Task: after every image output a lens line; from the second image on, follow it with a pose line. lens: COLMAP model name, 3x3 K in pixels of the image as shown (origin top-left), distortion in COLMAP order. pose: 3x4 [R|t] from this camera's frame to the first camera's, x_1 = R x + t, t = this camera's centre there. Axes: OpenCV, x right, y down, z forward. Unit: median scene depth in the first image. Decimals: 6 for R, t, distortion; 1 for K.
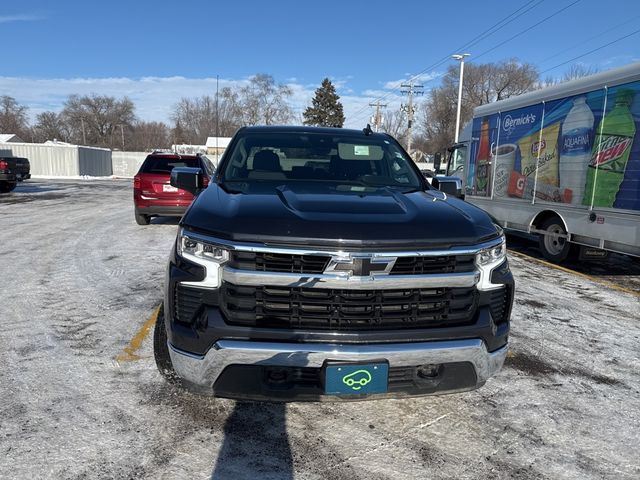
lens RADIAL K [[452.0, 0, 315.9], [0, 452.0, 225.6], [0, 0, 1]] dist [0.056118, -0.068264]
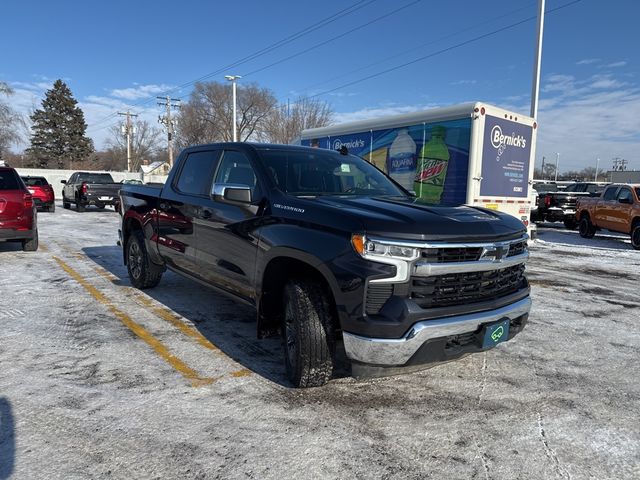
lens RADIAL K [[452.0, 0, 315.9], [0, 452.0, 225.6], [0, 0, 1]] dist [0.056118, -0.068264]
pose [[0.847451, -0.050005, 0.528513, -0.367108], [0.065343, 0.997809, -0.010368, -0.005392], [-0.526836, 0.043321, 0.848862, 0.029217]]
